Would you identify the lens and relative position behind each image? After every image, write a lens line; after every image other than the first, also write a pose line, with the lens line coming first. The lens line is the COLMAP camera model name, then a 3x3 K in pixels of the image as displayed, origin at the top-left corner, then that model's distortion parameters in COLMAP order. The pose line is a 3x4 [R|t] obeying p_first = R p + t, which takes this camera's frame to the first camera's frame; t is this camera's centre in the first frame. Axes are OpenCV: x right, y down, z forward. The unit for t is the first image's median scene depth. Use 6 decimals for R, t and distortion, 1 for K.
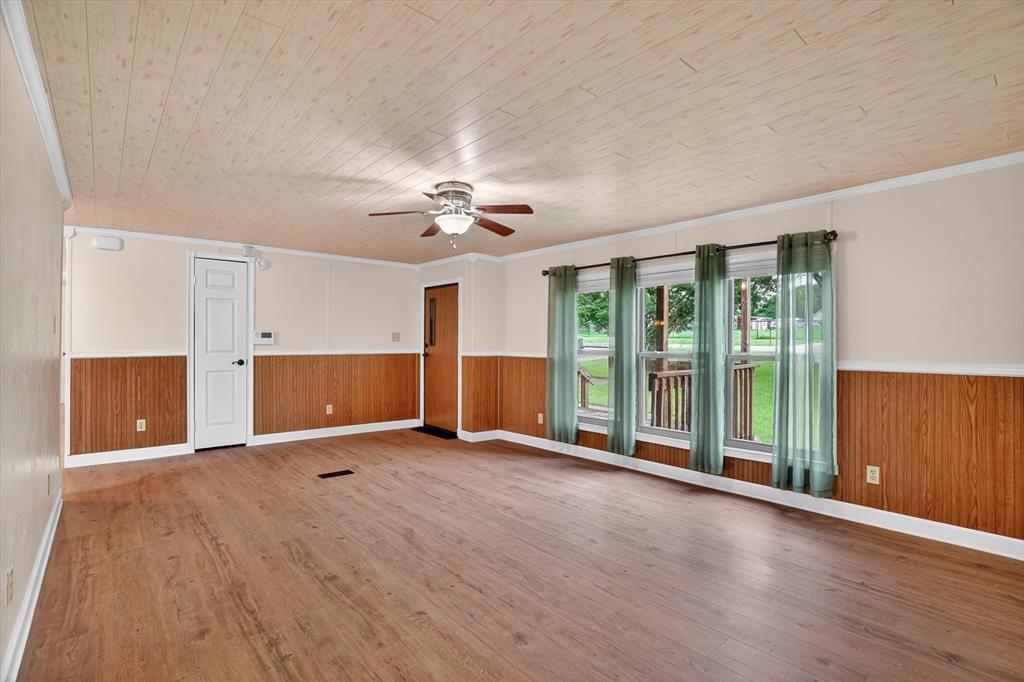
lens RADIAL K [[480.9, 0, 507.0], [0, 480.9, 342.2], [0, 0, 1]] dist [-0.019845, 0.003972]
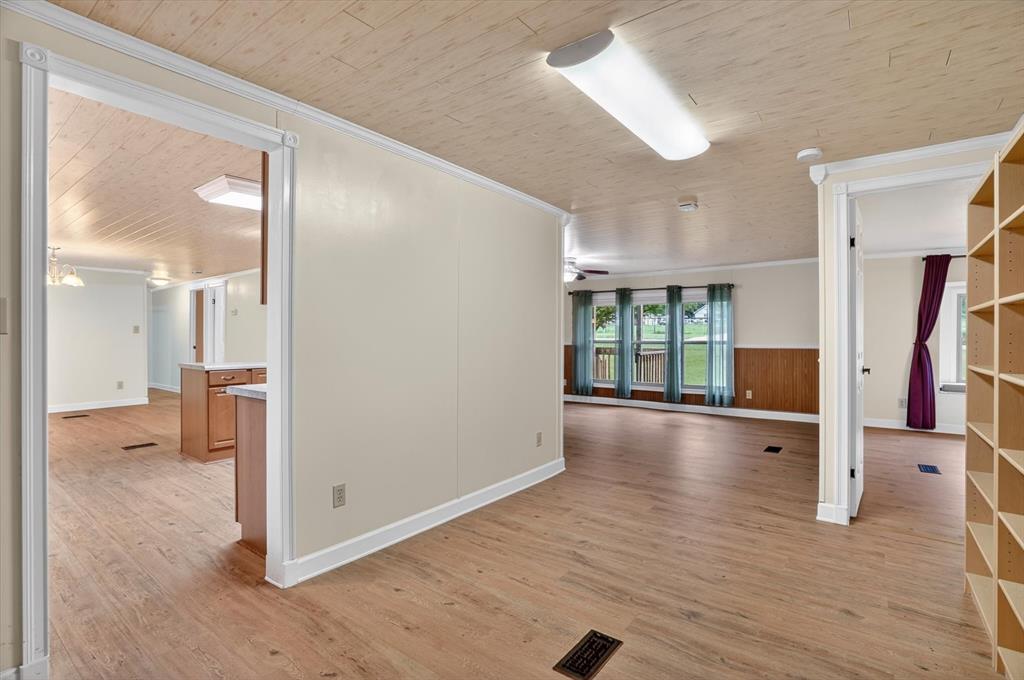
lens RADIAL K [[480.9, 0, 512.8], [0, 480.9, 335.4], [0, 0, 1]] dist [-0.019845, 0.003972]
pose [[0.972639, -0.005066, 0.232265, -0.747729], [0.005218, 0.999986, -0.000042, -0.002348], [-0.232262, 0.001253, 0.972652, -0.834842]]
